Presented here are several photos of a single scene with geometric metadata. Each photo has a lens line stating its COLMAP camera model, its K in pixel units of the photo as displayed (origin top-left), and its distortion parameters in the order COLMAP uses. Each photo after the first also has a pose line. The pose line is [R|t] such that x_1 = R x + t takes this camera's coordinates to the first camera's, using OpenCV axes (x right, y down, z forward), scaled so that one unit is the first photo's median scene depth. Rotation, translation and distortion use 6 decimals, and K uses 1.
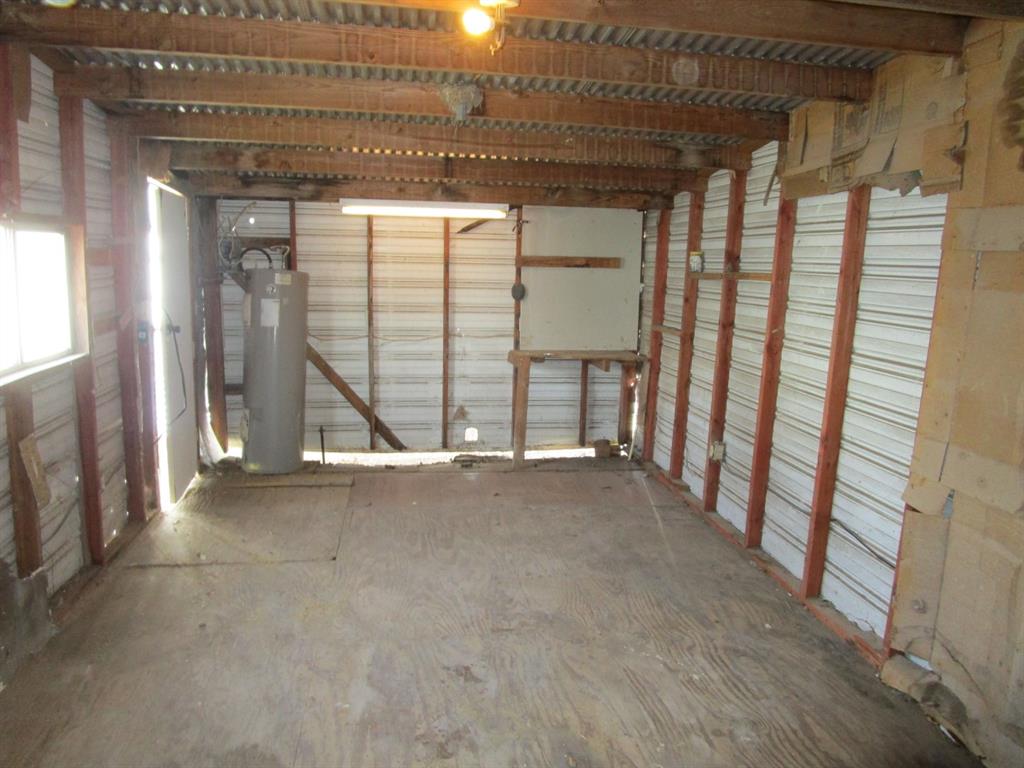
lens RADIAL K [[725.7, 0, 505.0], [0, 725.7, 386.8], [0, 0, 1]] dist [-0.000892, -0.000176]
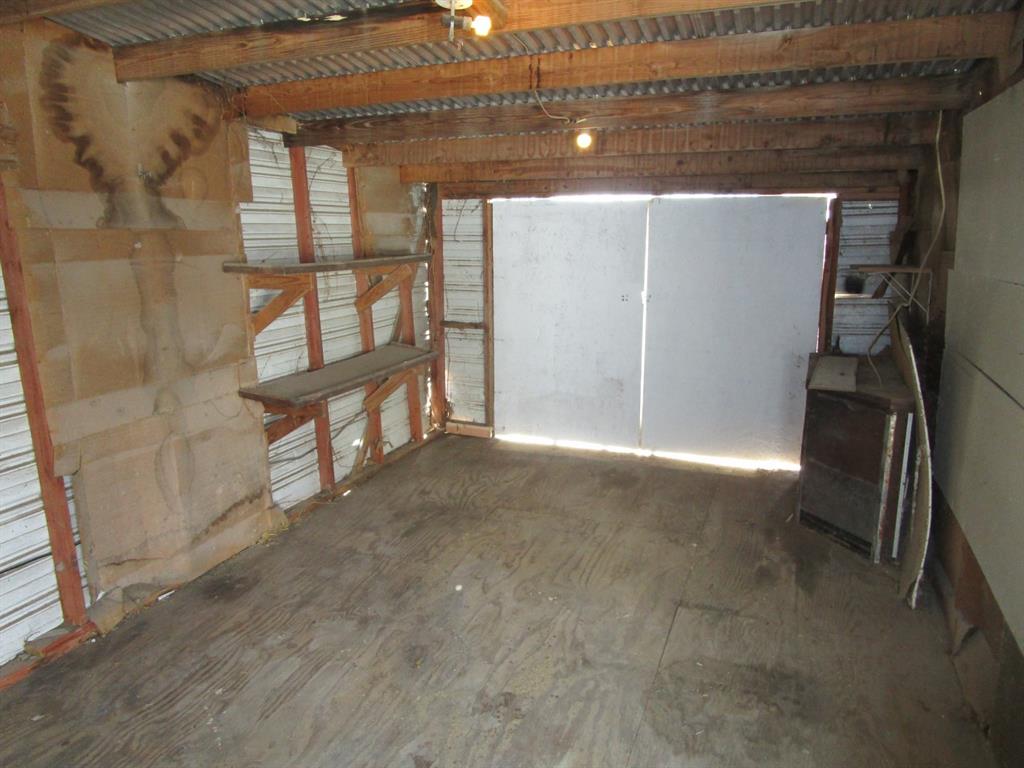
lens RADIAL K [[725.7, 0, 508.0], [0, 725.7, 382.2], [0, 0, 1]] dist [-0.000892, -0.000176]
pose [[-0.865472, -0.121853, 0.485912, -0.527154], [0.077041, 0.926052, 0.369448, -0.323668], [-0.494999, 0.357182, -0.792084, 1.602344]]
